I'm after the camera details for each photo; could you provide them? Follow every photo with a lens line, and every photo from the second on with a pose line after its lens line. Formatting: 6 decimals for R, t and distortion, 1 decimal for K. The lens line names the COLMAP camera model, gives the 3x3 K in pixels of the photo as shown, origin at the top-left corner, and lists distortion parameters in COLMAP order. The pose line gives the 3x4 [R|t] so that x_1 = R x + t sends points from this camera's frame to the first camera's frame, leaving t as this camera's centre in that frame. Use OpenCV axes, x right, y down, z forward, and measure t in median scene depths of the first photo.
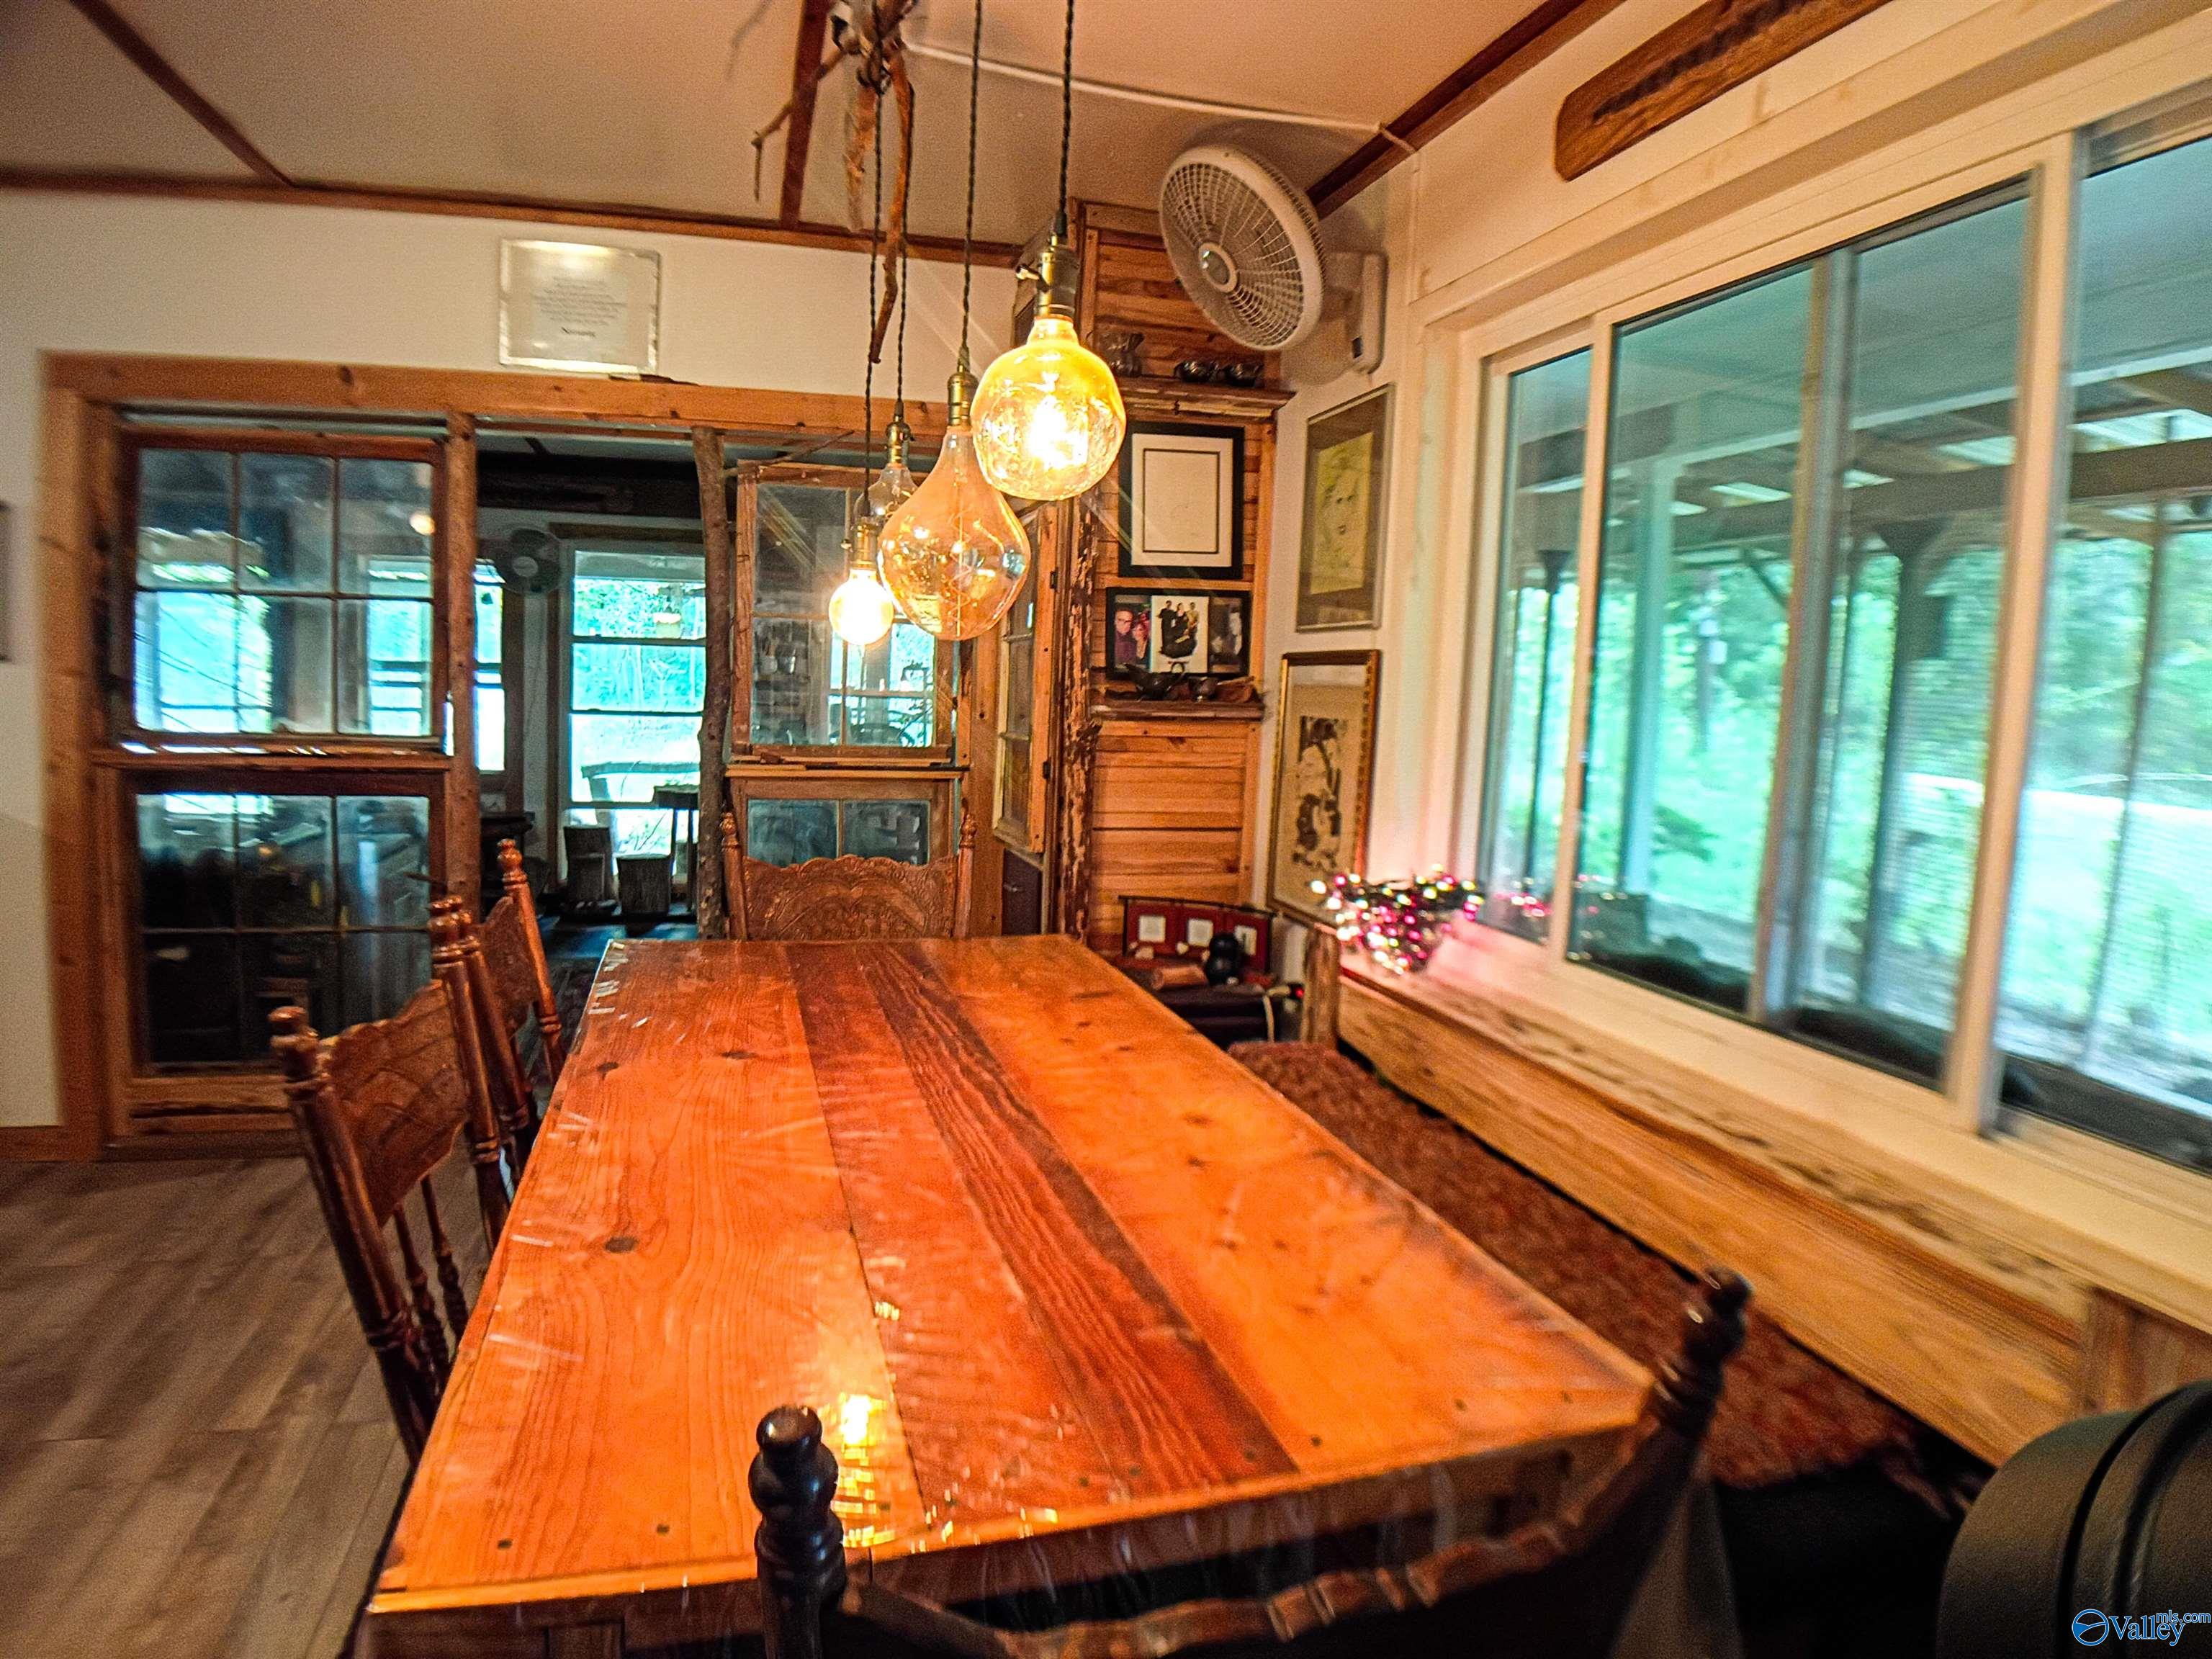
lens RADIAL K [[1266.9, 0, 1102.1], [0, 1266.9, 819.1], [0, 0, 1]] dist [-0.101696, 0.016438]
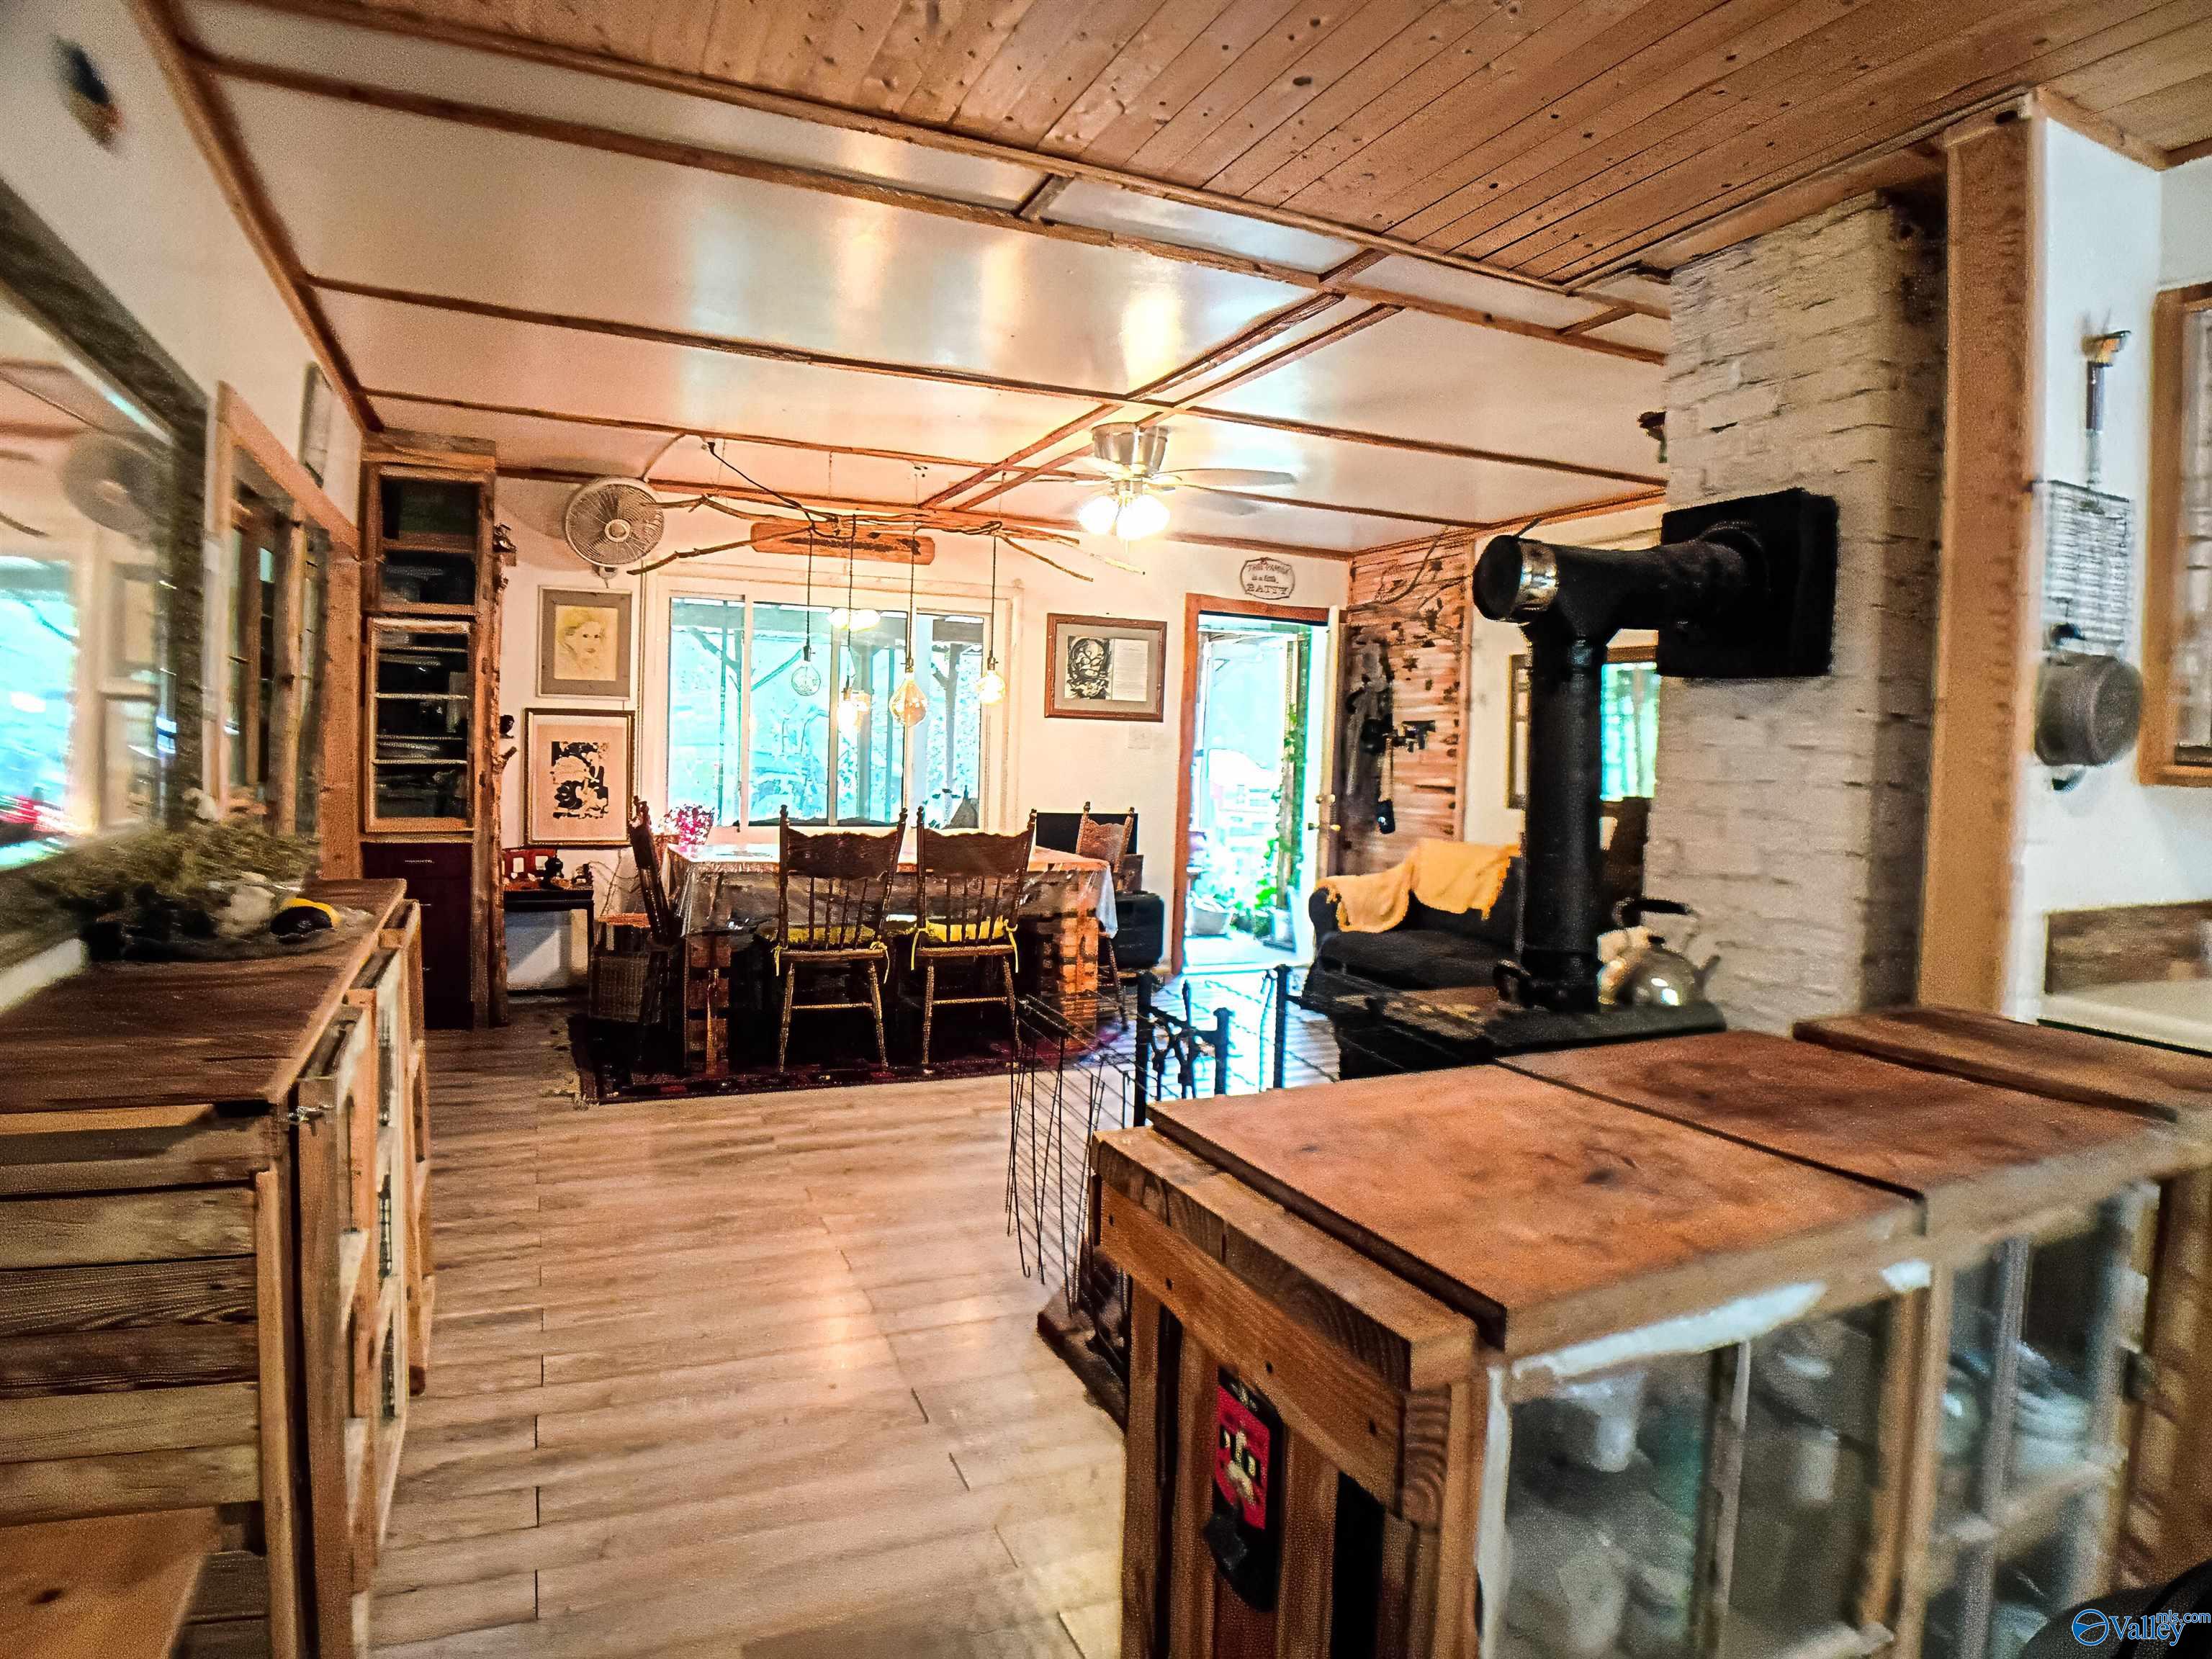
lens RADIAL K [[1277.6, 0, 1102.0], [0, 1277.6, 816.8], [0, 0, 1]] dist [-0.100359, 0.012936]
pose [[-0.140237, -0.090479, 0.985975, -1.894844], [0.071860, 0.992260, 0.101276, -0.103373], [-0.987507, 0.085055, -0.132649, 0.448485]]
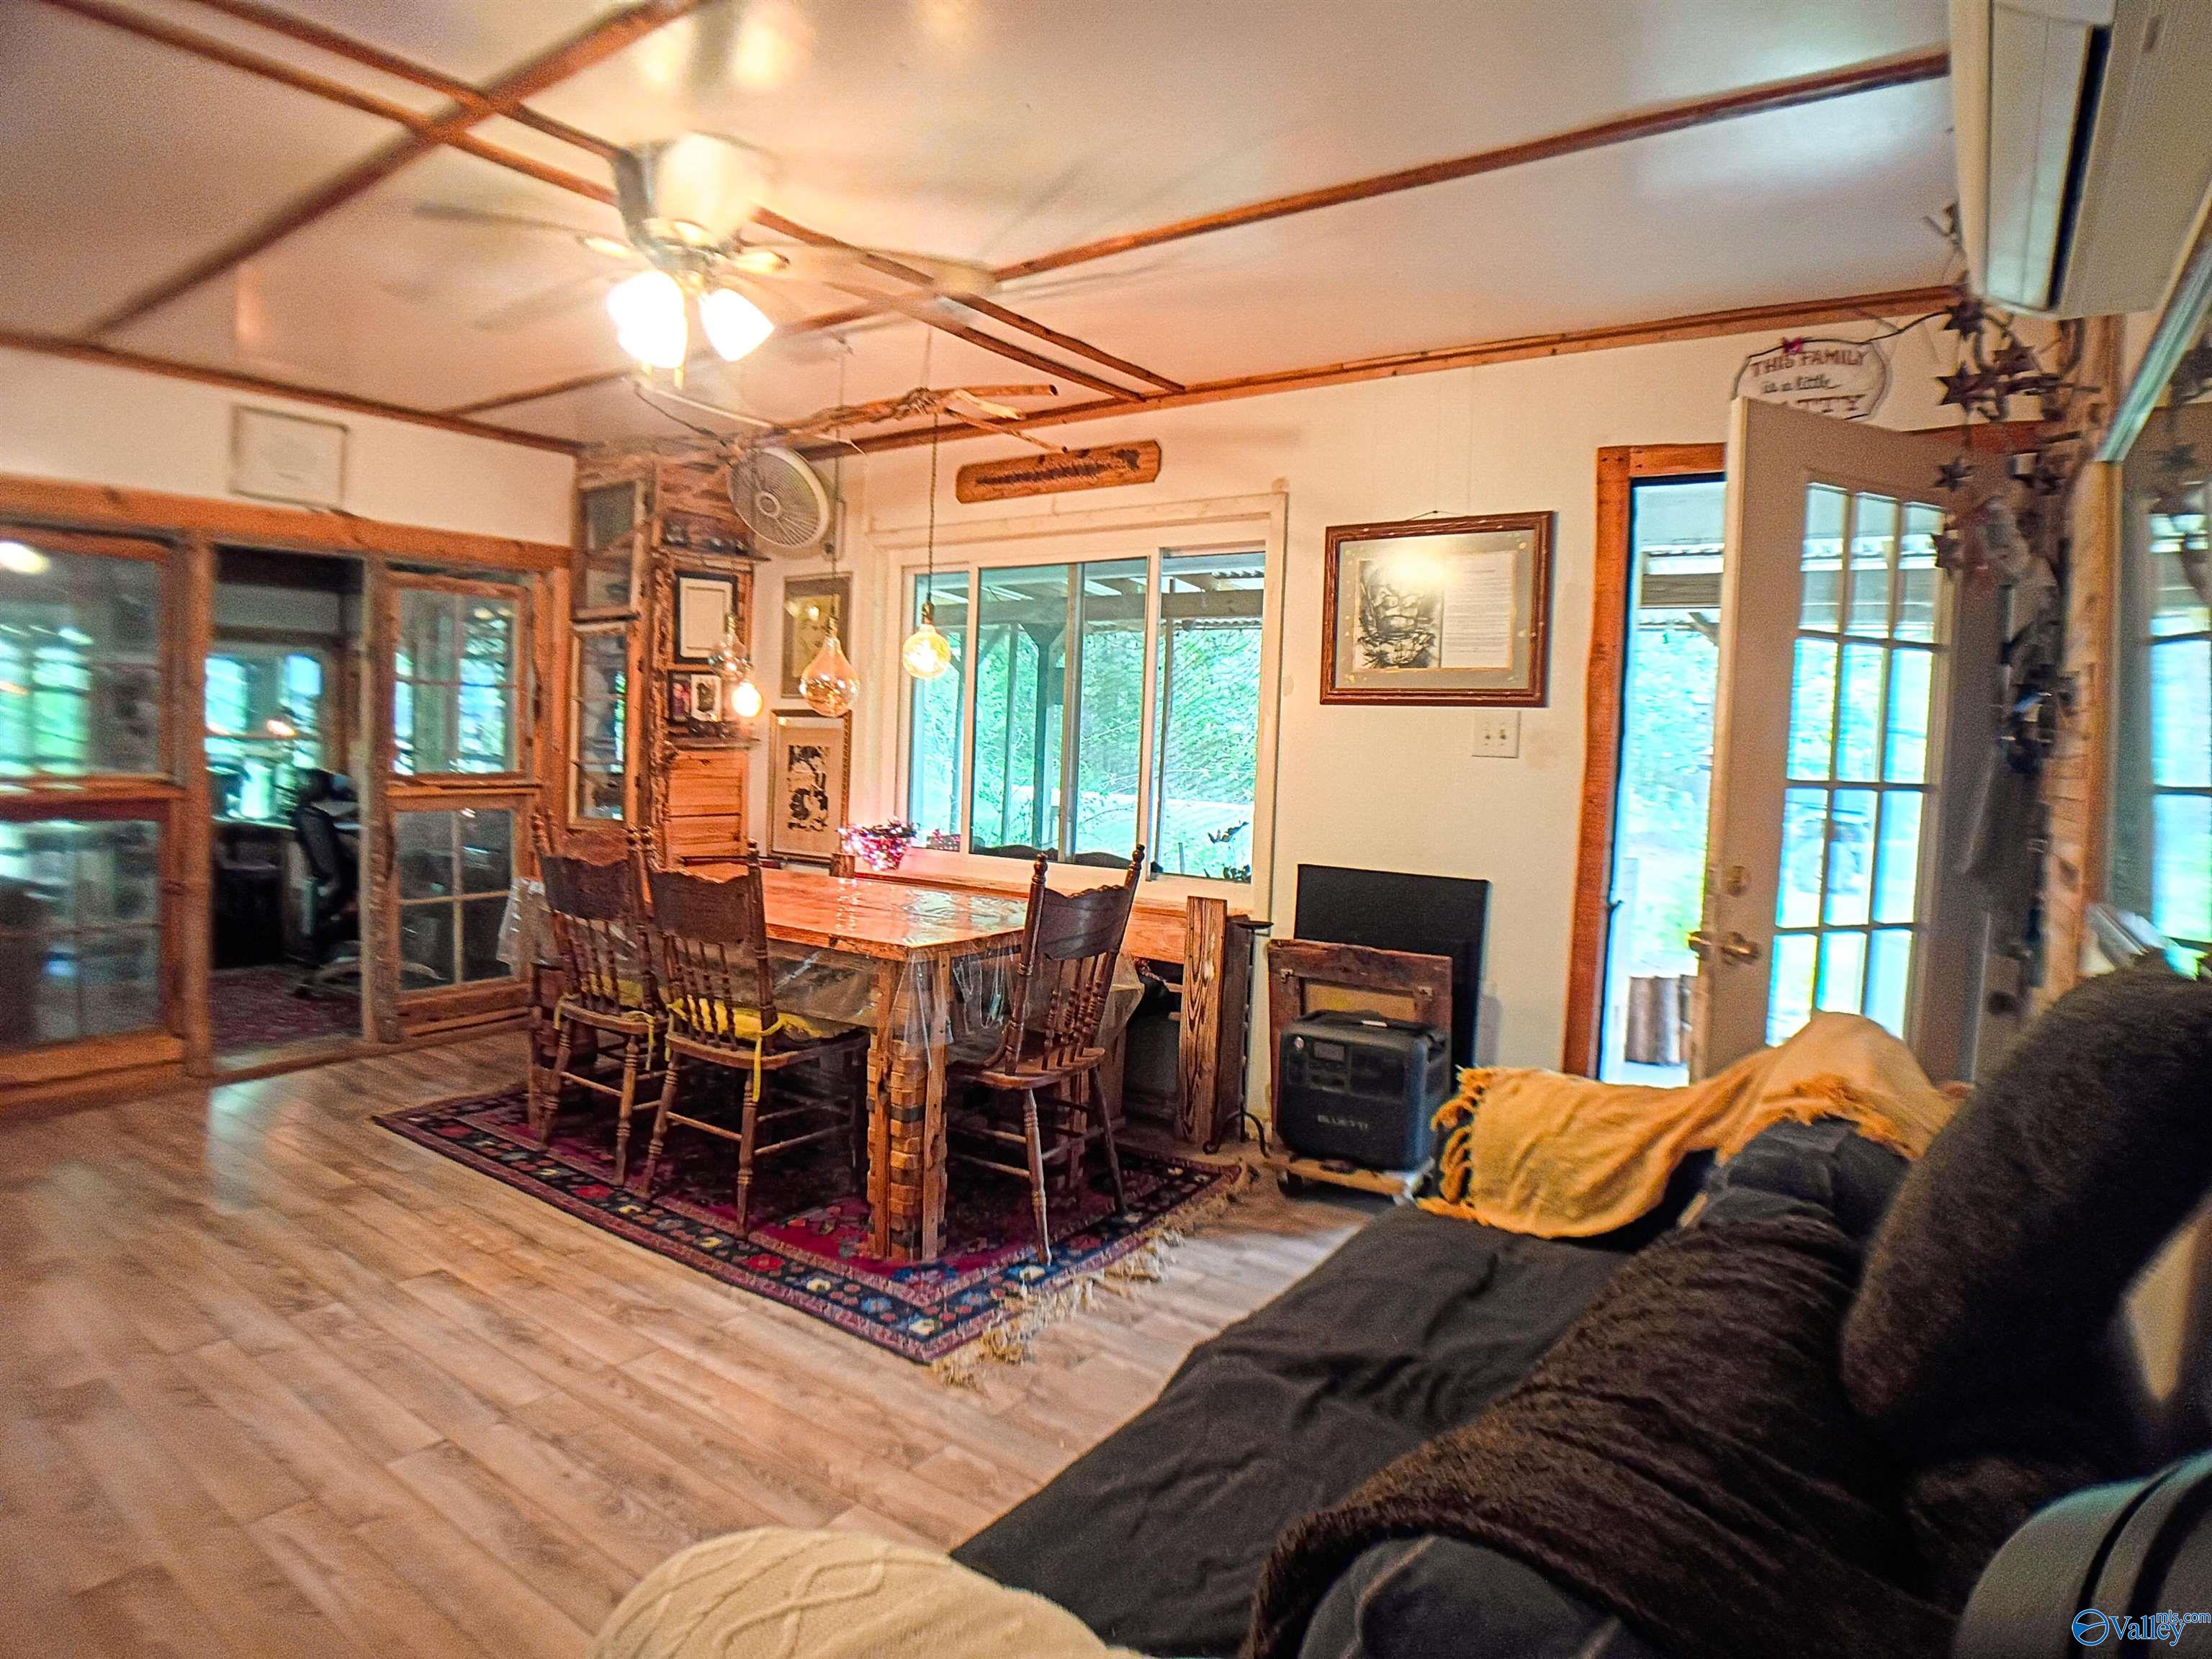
lens RADIAL K [[1266.9, 0, 1102.1], [0, 1266.9, 819.1], [0, 0, 1]] dist [-0.101696, 0.016438]
pose [[0.776997, -0.051066, 0.627430, -0.630577], [0.065459, 0.997855, 0.000150, 0.051285], [-0.626092, 0.040954, 0.778673, -0.661790]]
